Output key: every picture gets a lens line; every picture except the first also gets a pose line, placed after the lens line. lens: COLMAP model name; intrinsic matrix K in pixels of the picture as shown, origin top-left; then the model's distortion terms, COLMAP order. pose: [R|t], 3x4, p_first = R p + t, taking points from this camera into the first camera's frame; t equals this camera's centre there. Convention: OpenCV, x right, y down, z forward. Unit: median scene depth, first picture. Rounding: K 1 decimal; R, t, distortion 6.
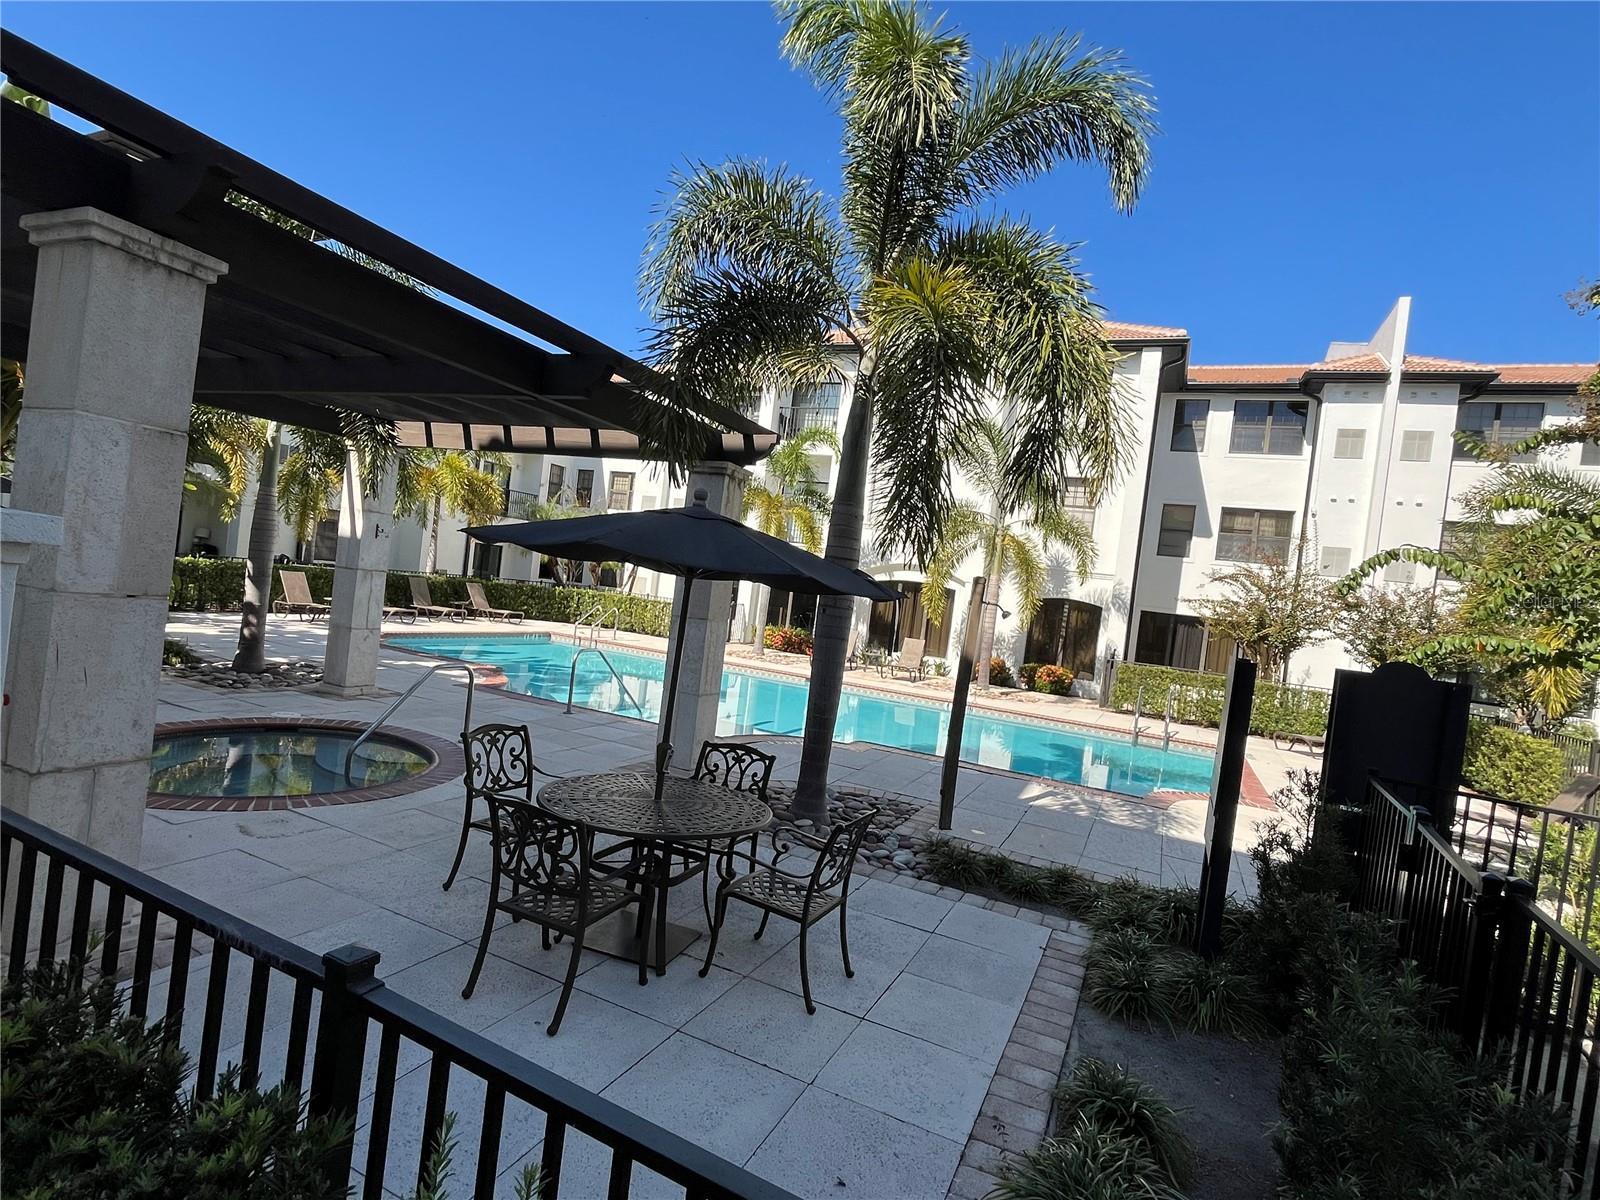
lens RADIAL K [[802.8, 0, 800.0], [0, 802.8, 600.0], [0, 0, 1]] dist [-0.000340, -0.000105]
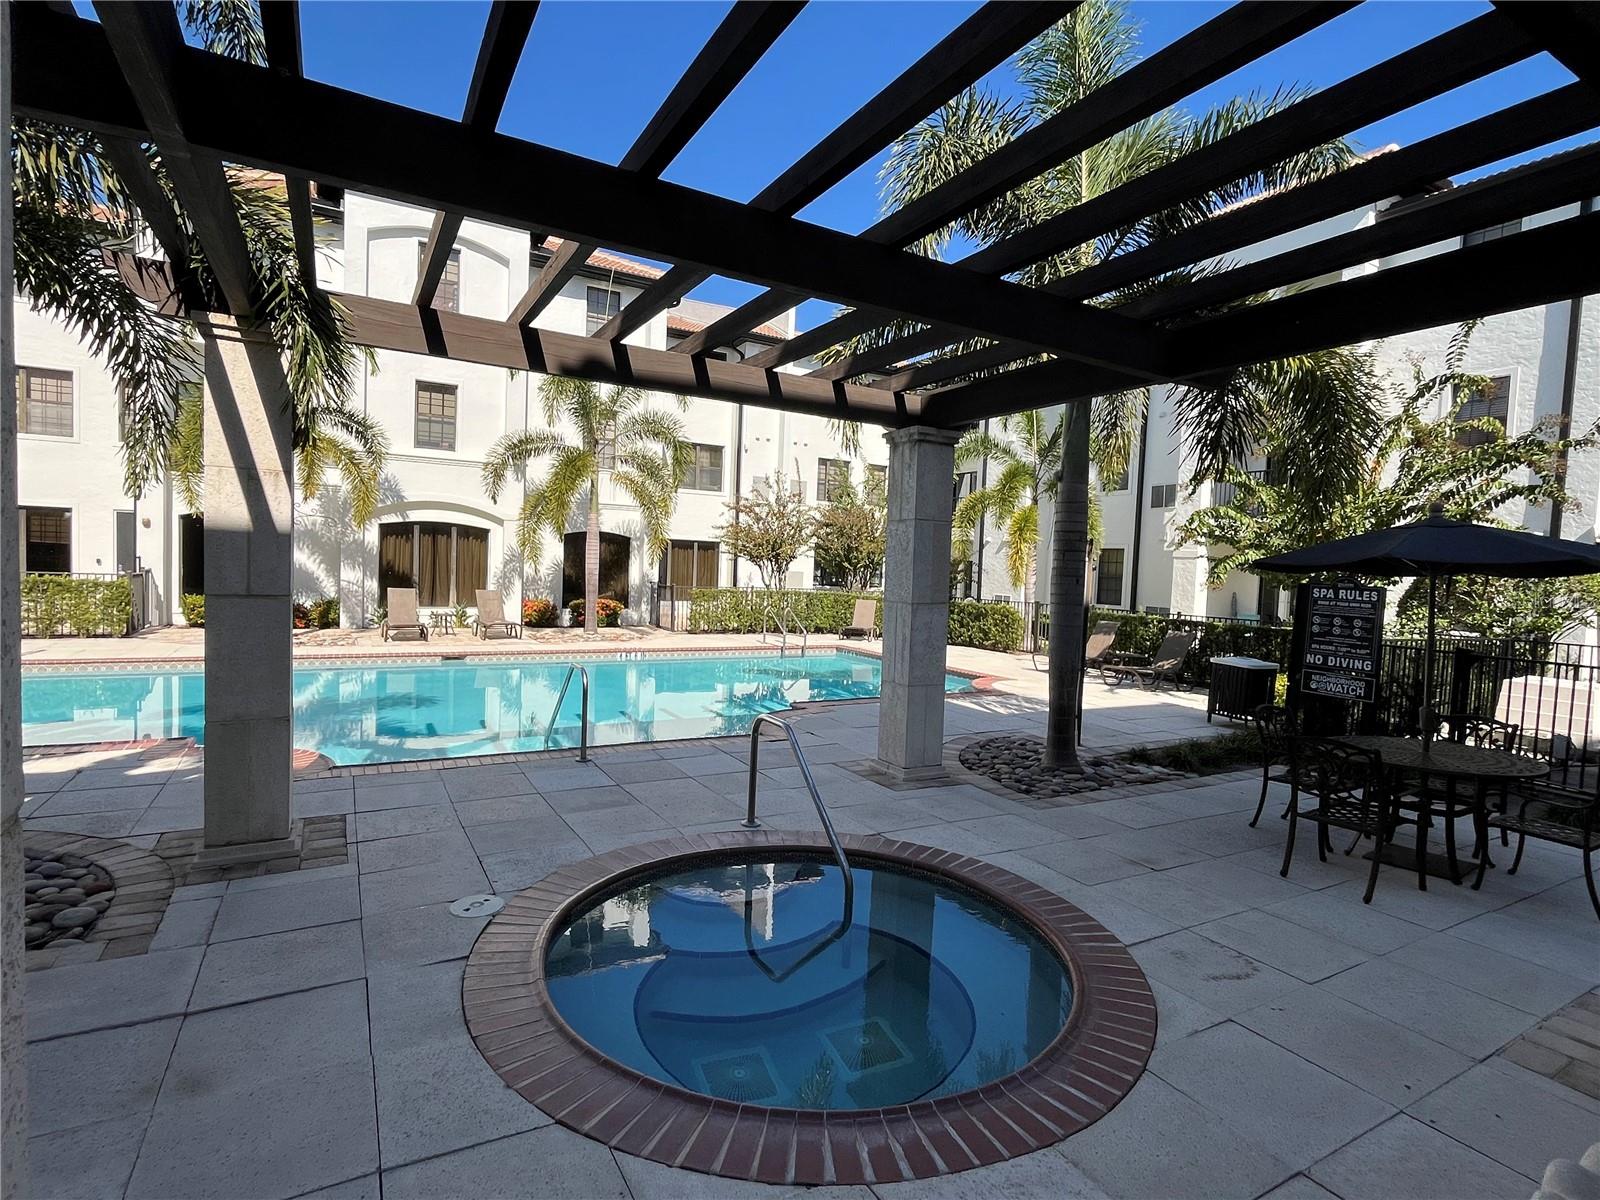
lens RADIAL K [[802.8, 0, 800.0], [0, 802.8, 600.0], [0, 0, 1]] dist [-0.000340, -0.000105]
pose [[0.576397, -0.138539, 0.805340, -0.345372], [0.044905, 0.989405, 0.138063, -0.043667], [-0.815935, -0.043415, 0.576511, 0.210241]]
